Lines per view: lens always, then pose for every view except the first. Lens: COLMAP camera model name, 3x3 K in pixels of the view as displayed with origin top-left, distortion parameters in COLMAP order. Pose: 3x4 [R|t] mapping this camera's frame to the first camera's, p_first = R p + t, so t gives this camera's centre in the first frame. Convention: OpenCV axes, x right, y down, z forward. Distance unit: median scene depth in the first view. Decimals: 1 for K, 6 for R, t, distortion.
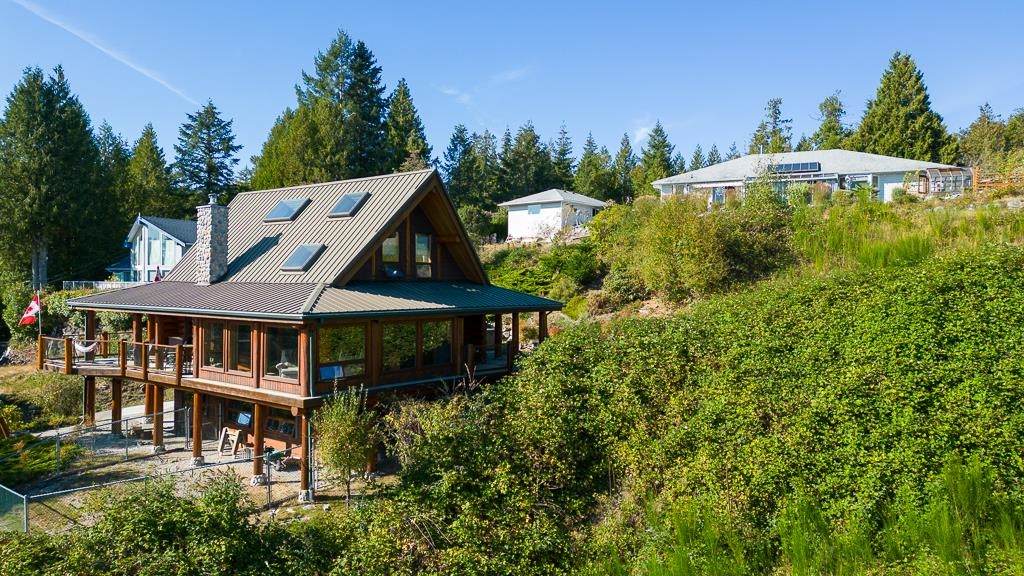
lens RADIAL K [[885.3, 0, 512.0], [0, 885.3, 288.0], [0, 0, 1]] dist [0.064218, -0.006875]
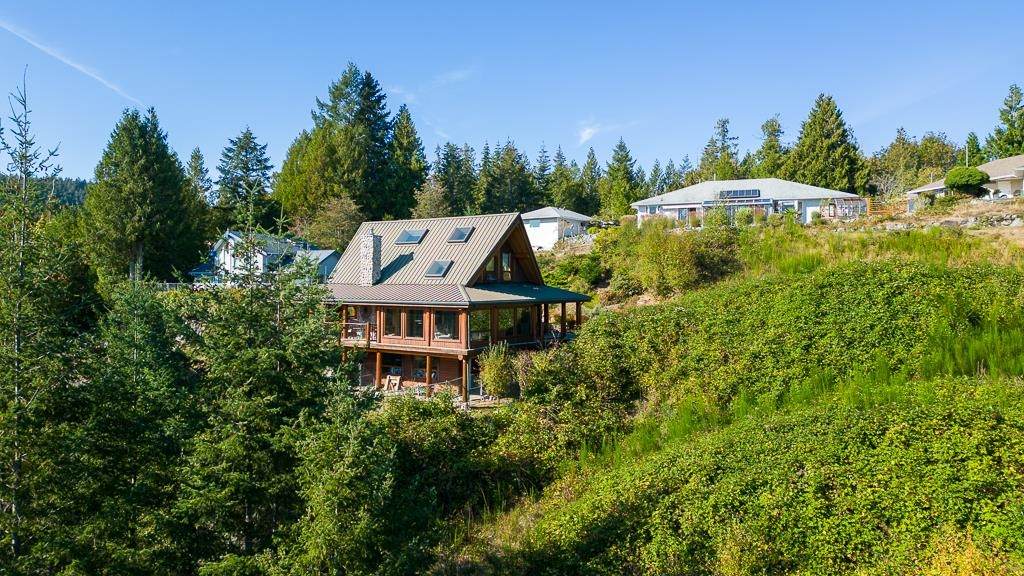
lens RADIAL K [[885.3, 0, 512.0], [0, 885.3, 288.0], [0, 0, 1]] dist [0.064218, -0.006875]
pose [[0.998484, -0.003846, 0.054904, -0.115784], [0.003767, 0.999992, 0.001539, -0.000497], [-0.054909, -0.001330, 0.998490, -0.365762]]
